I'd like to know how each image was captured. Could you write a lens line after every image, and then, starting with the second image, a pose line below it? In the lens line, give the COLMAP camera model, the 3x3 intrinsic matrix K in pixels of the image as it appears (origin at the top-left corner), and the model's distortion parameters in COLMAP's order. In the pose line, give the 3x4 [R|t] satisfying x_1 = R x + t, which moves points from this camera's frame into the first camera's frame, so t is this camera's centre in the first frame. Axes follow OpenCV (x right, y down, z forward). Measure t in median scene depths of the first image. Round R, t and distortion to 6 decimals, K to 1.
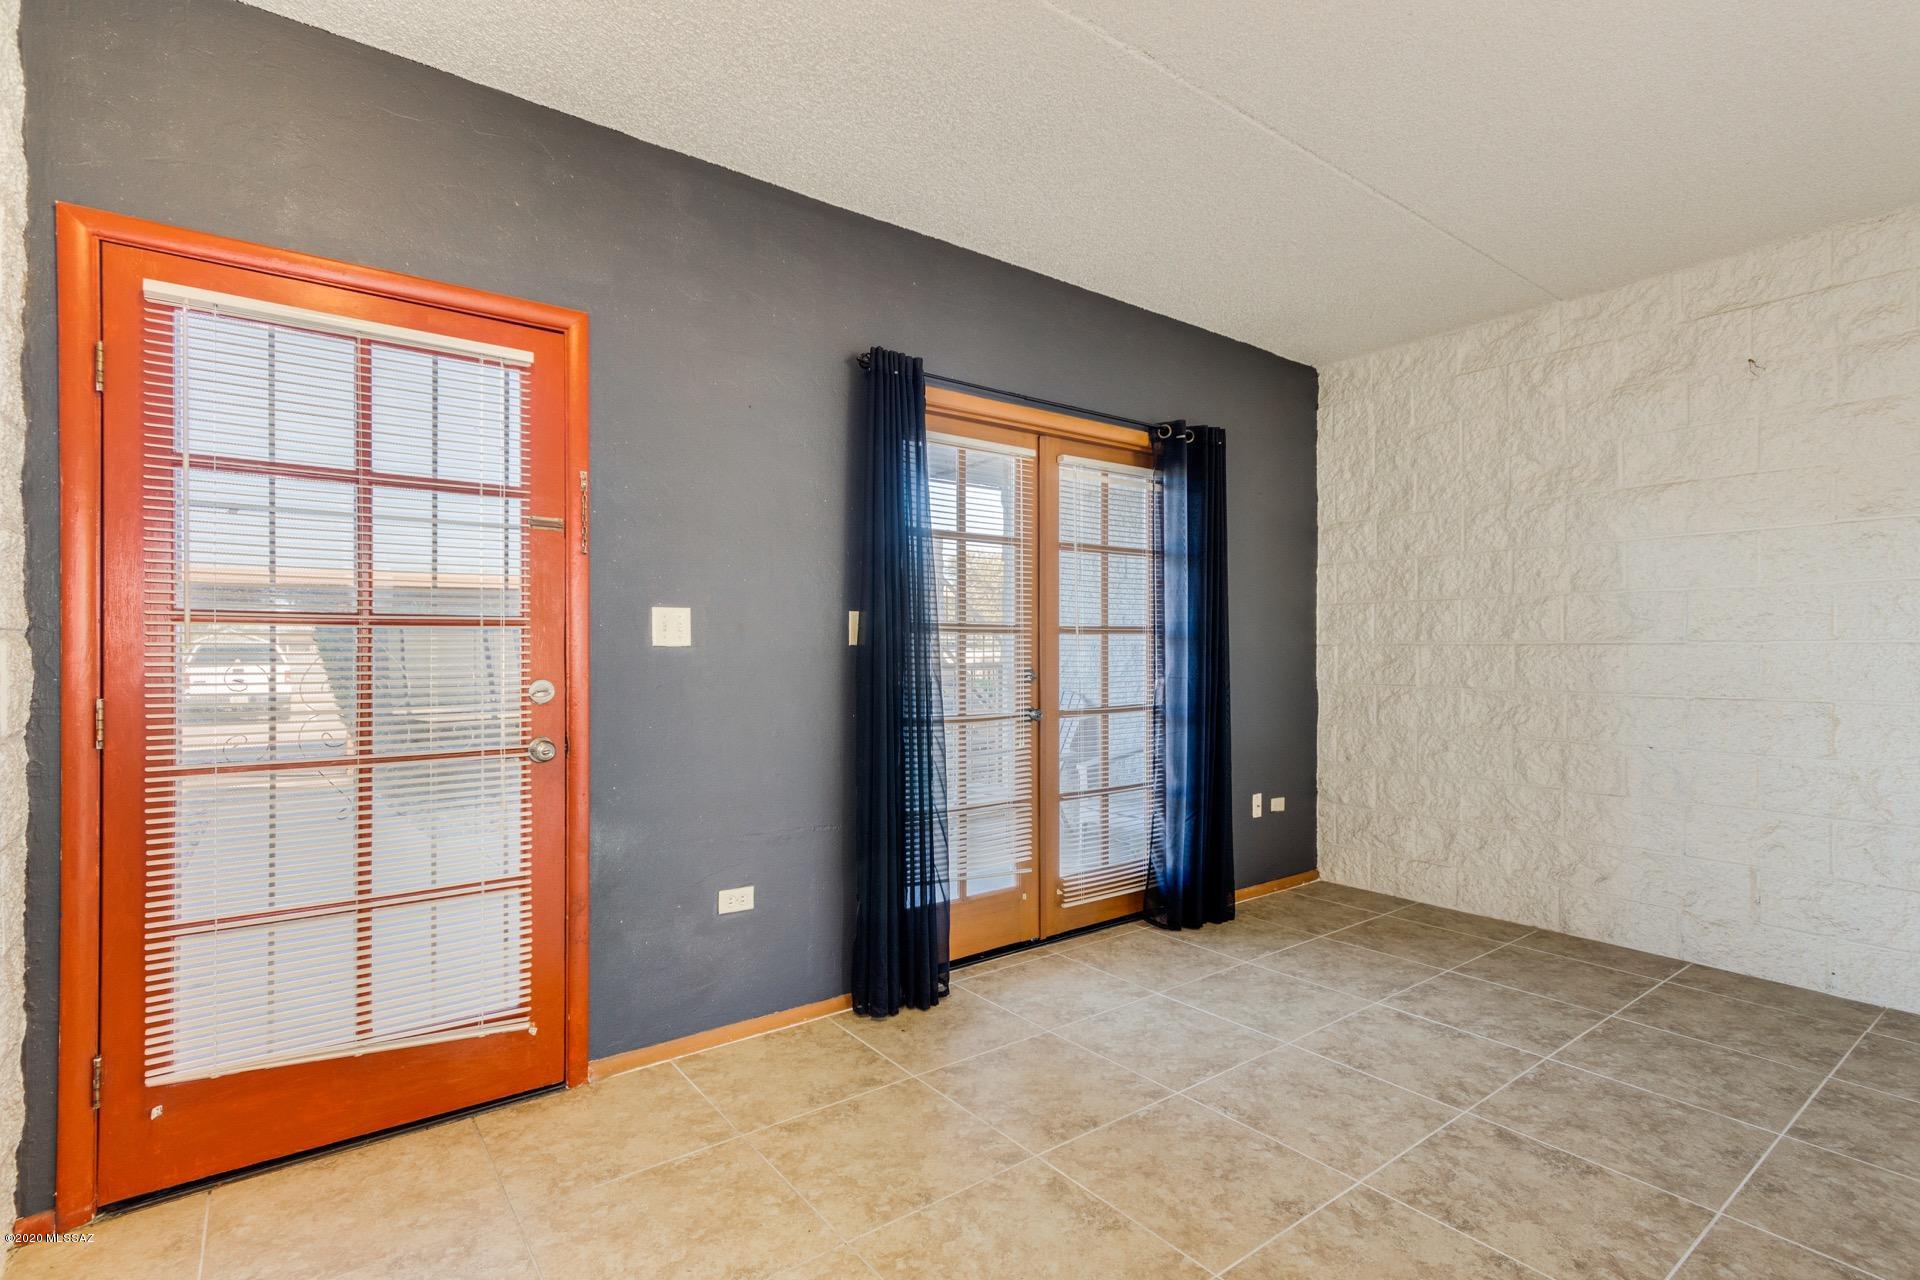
lens RADIAL K [[904.0, 0, 960.0], [0, 904.0, 640.0], [0, 0, 1]] dist [0.003289, 0.000983]
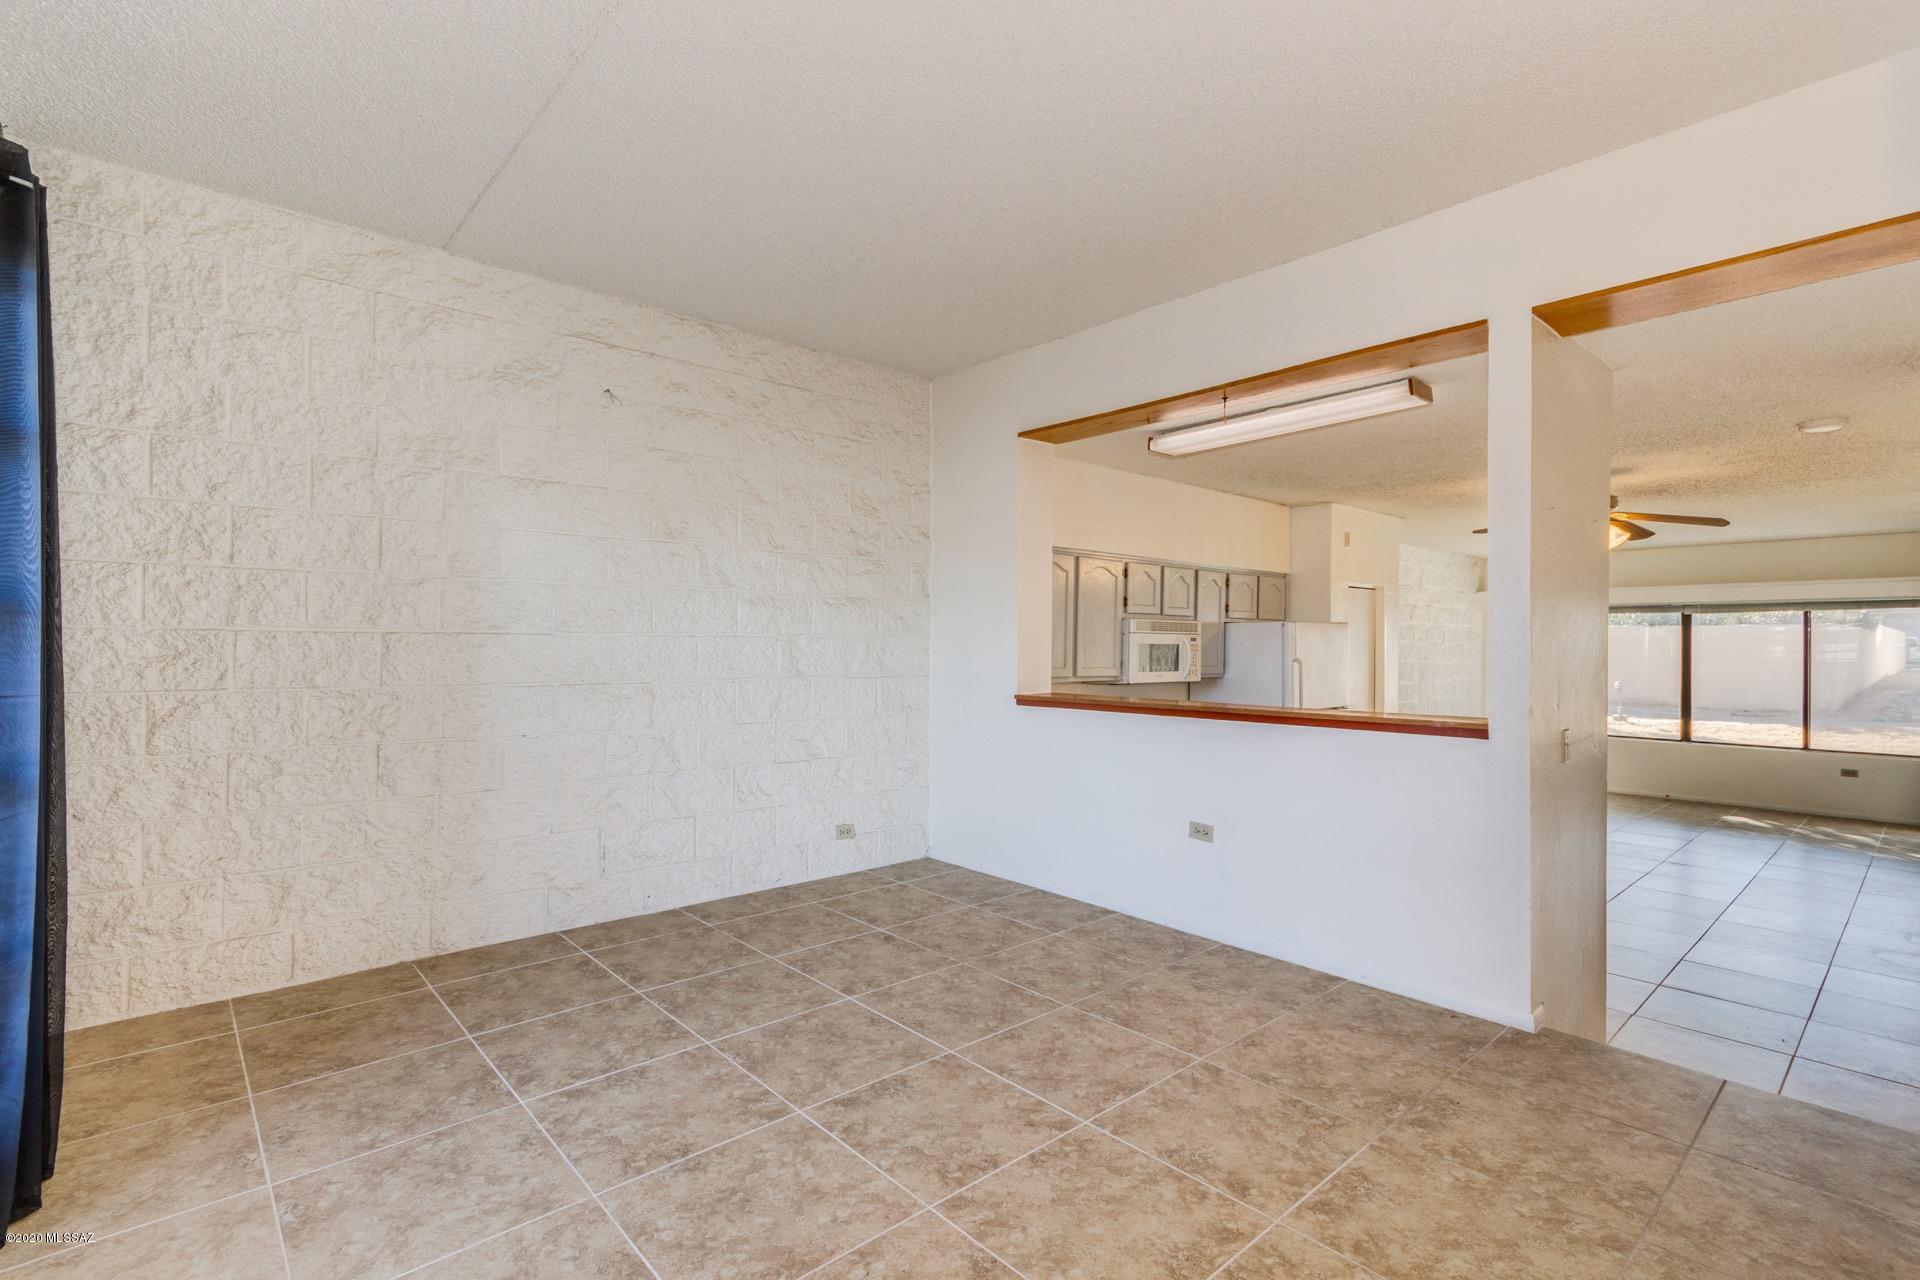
lens RADIAL K [[890.4, 0, 960.0], [0, 890.4, 640.0], [0, 0, 1]] dist [0.001950, -0.000204]
pose [[-0.090871, 0.002597, 0.995859, -0.286832], [-0.017586, 0.999836, -0.004212, 0.006713], [-0.995707, -0.017896, -0.090810, 0.626658]]
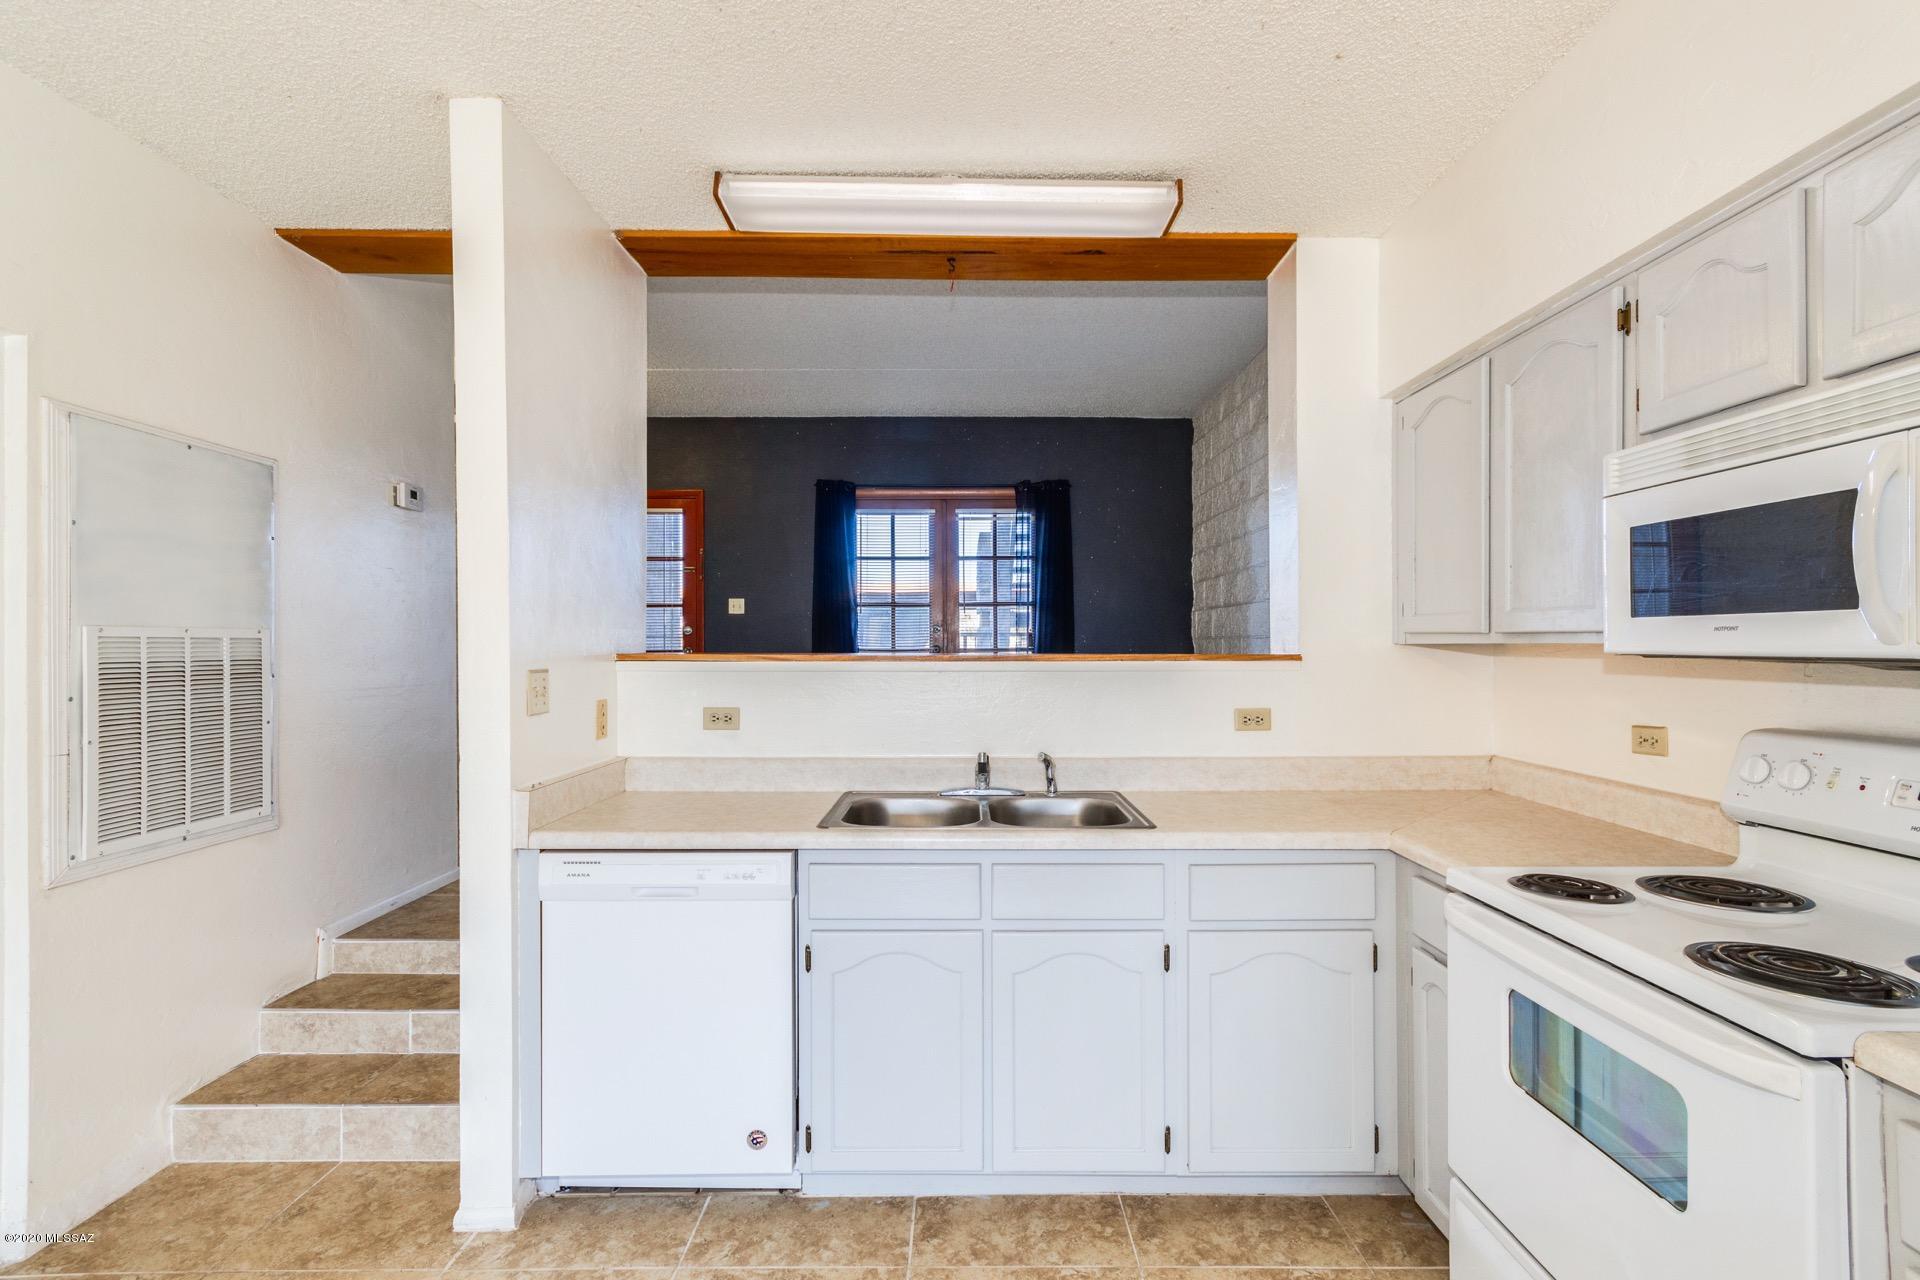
lens RADIAL K [[904.0, 0, 960.0], [0, 904.0, 640.0], [0, 0, 1]] dist [0.003289, 0.000983]
pose [[0.800624, -0.005396, -0.599143, 1.317750], [0.009422, 0.999949, 0.003585, 0.059729], [0.599093, -0.008515, 0.800634, -0.504165]]
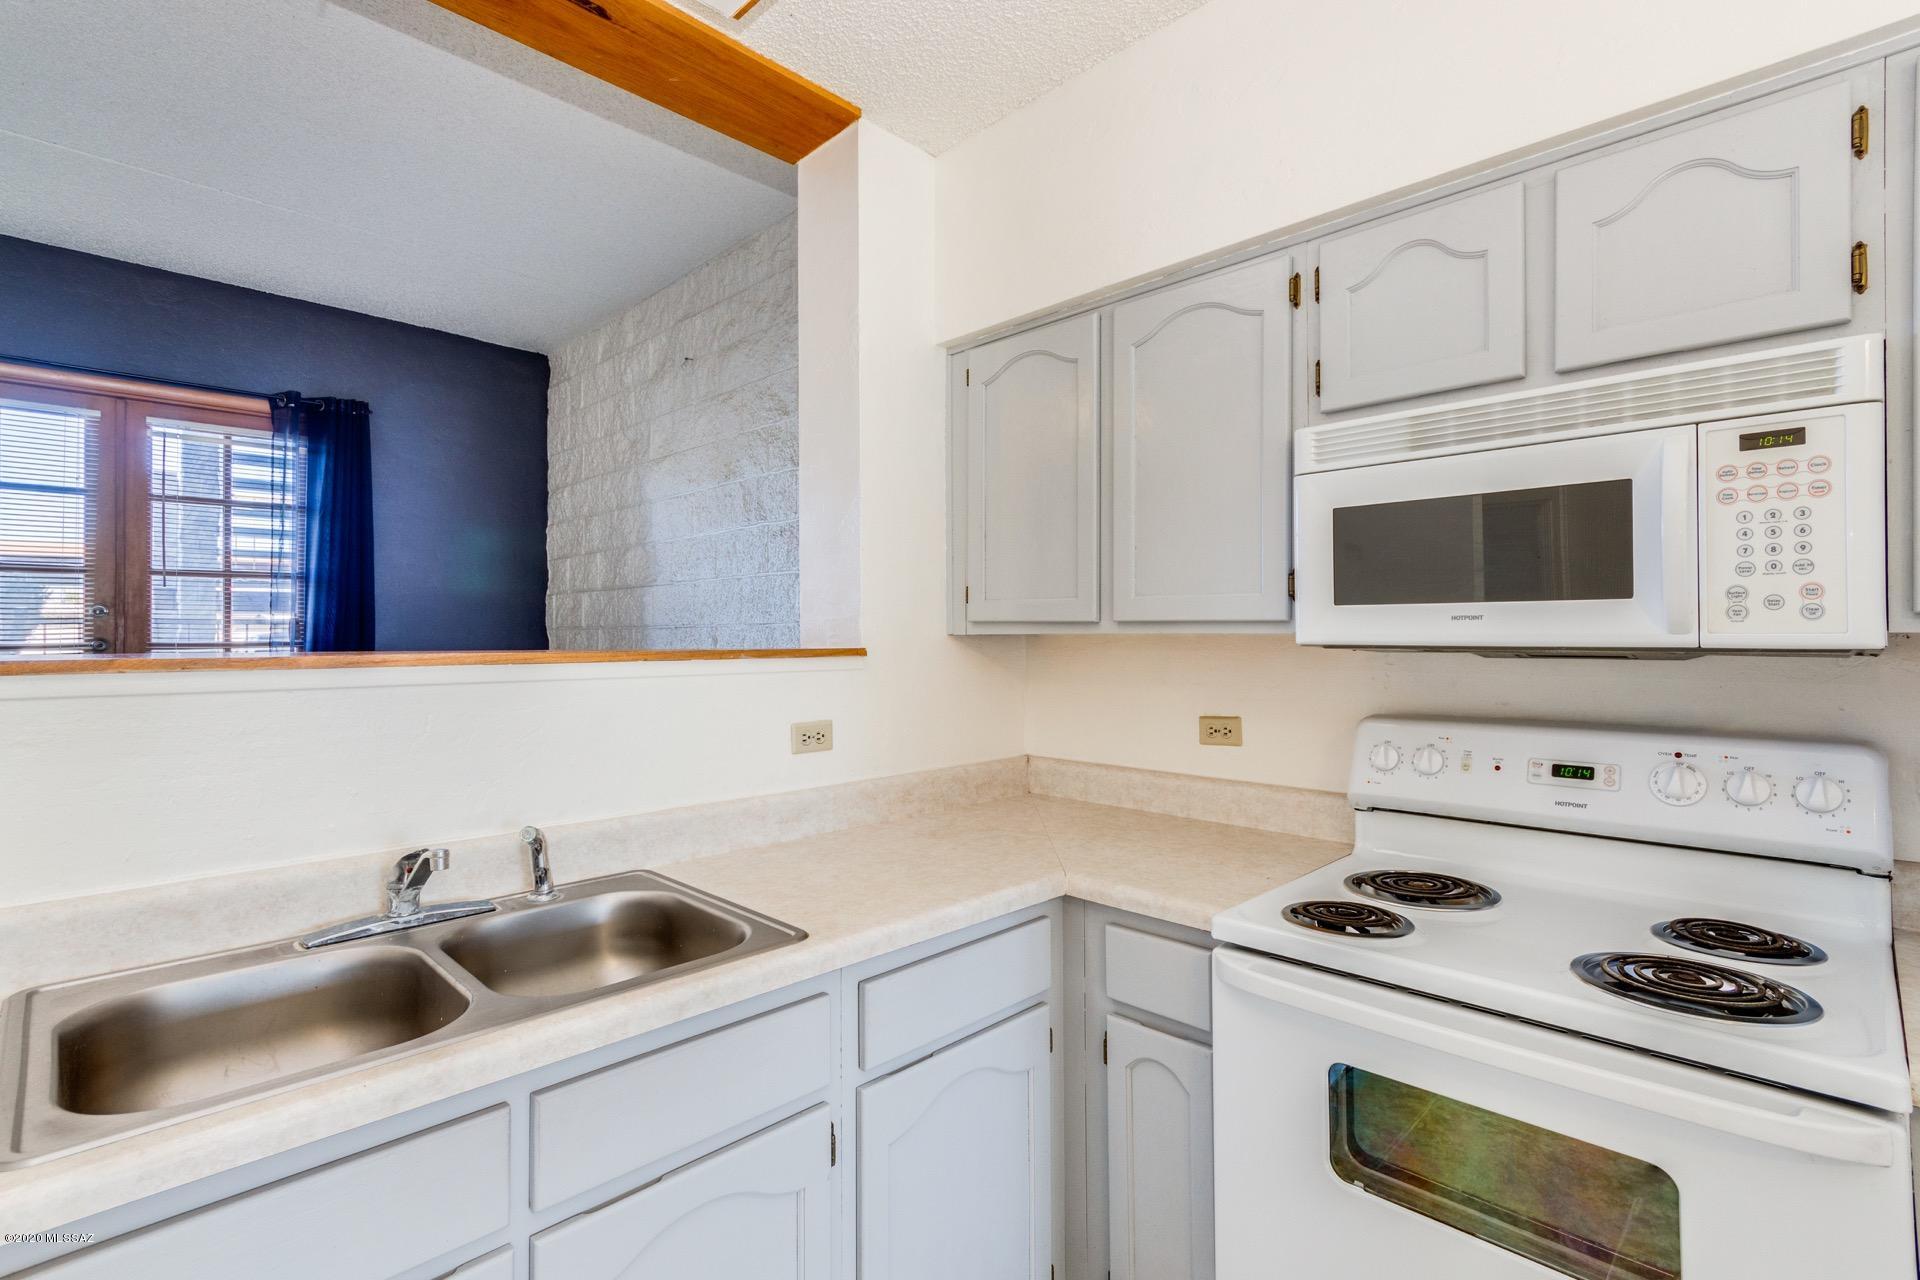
lens RADIAL K [[902.9, 0, 973.0], [0, 902.9, 618.4], [0, 0, 1]] dist [0.003178, 0.000291]
pose [[0.988297, -0.000990, 0.152538, 1.038206], [0.002143, 0.999970, -0.007397, 0.062501], [-0.152526, 0.007637, 0.988270, -0.294020]]
